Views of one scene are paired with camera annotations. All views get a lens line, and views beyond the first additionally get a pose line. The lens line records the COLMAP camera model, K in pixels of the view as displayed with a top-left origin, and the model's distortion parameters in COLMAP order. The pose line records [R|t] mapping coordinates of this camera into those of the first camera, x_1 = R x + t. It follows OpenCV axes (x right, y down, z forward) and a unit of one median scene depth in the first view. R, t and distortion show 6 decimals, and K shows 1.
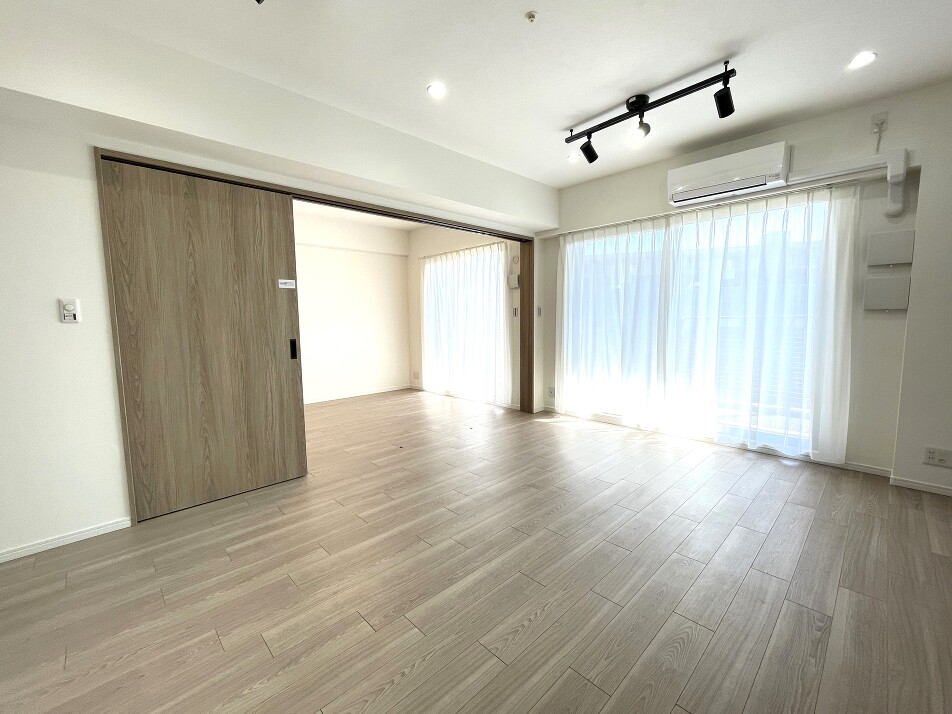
lens RADIAL K [[399.3, 0, 476.0], [0, 399.3, 357.0], [0, 0, 1]] dist [-0.002126, -0.000219]
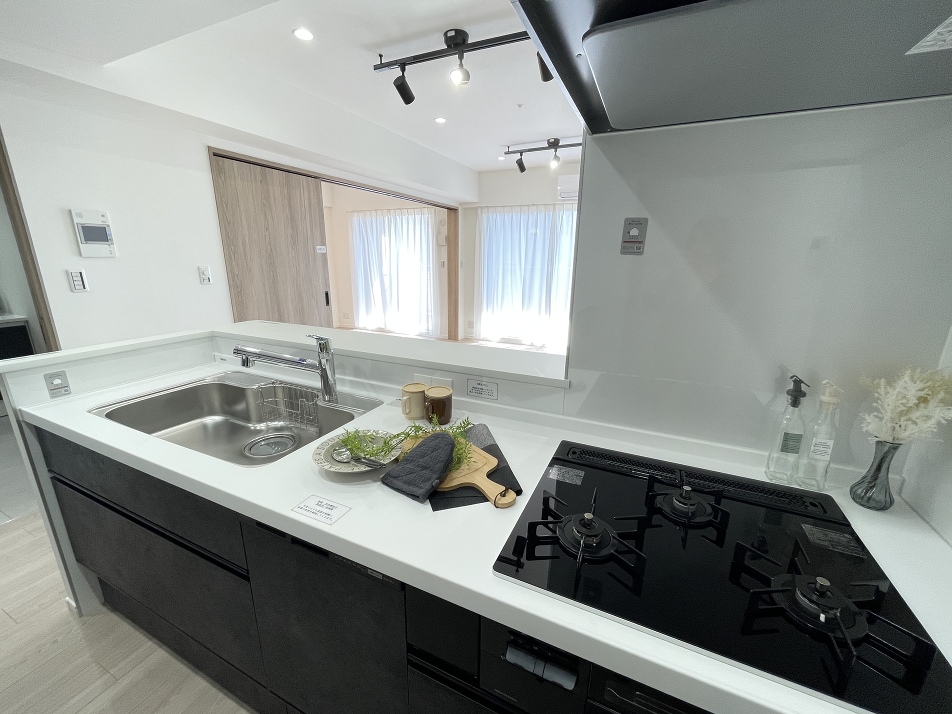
lens RADIAL K [[383.6, 0, 476.0], [0, 383.6, 357.0], [0, 0, 1]] dist [-0.001105, -0.000072]
pose [[0.931066, -0.072855, 0.357503, -0.447395], [0.014068, 0.986300, 0.164360, -0.029668], [-0.364579, -0.148000, 0.919336, -0.394624]]
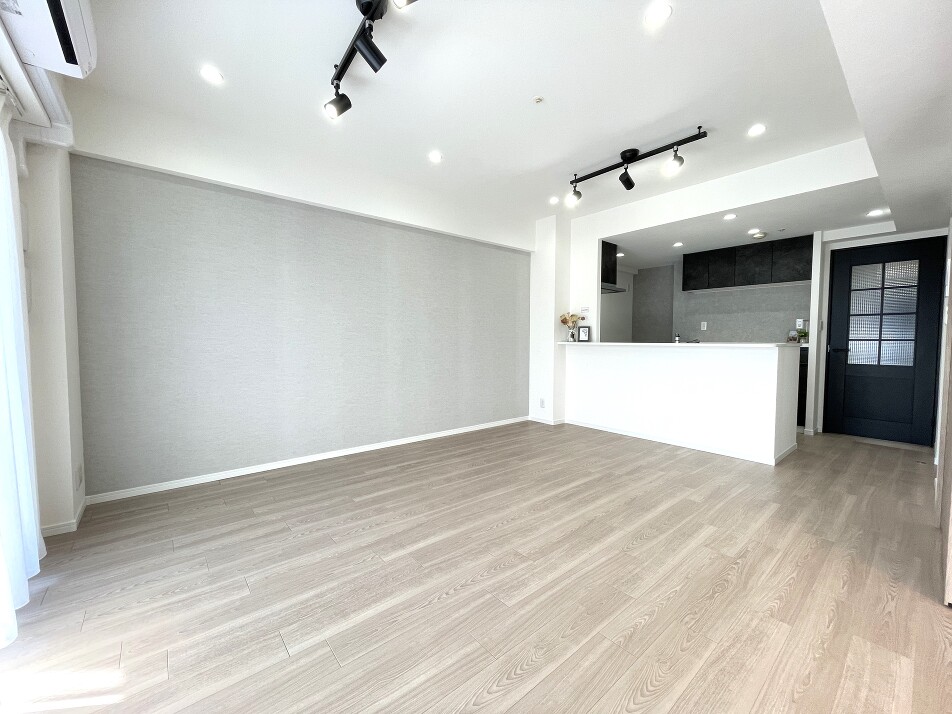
lens RADIAL K [[385.0, 0, 476.0], [0, 385.0, 357.0], [0, 0, 1]] dist [-0.000388, -0.000078]
pose [[-0.997500, 0.003721, 0.070563, 0.163106], [0.013642, 0.989966, 0.140645, -0.111108], [-0.069331, 0.141256, -0.987542, 1.498486]]
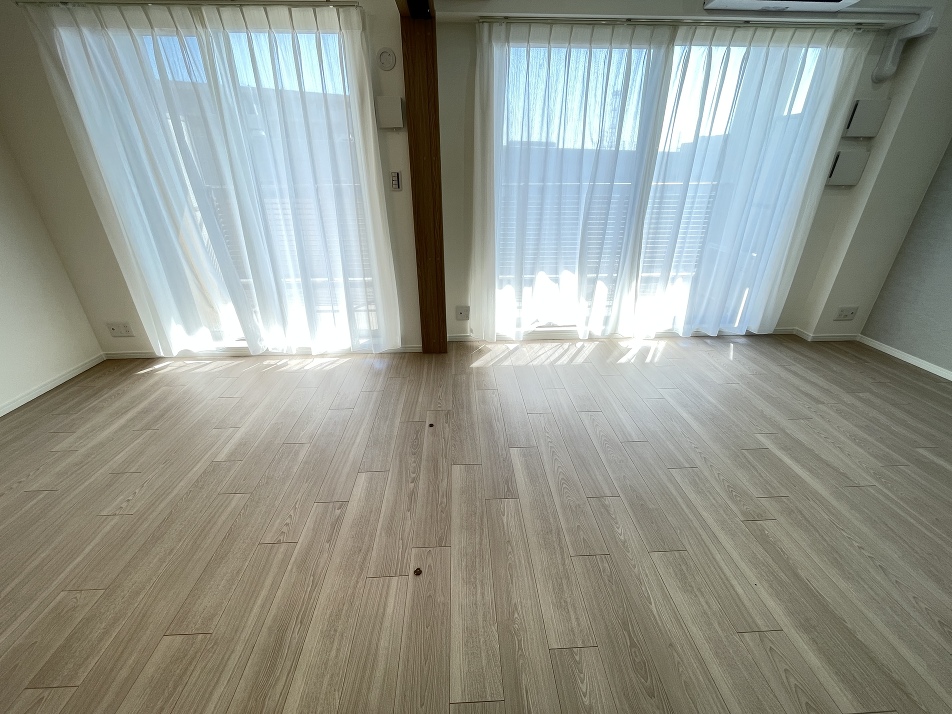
lens RADIAL K [[386.7, 0, 476.0], [0, 386.7, 357.0], [0, 0, 1]] dist [-0.000045, 0.000087]
pose [[0.659286, -0.318501, 0.681101, -0.414531], [0.067159, 0.927174, 0.368563, -0.128680], [-0.748887, -0.197246, 0.632663, 0.913297]]
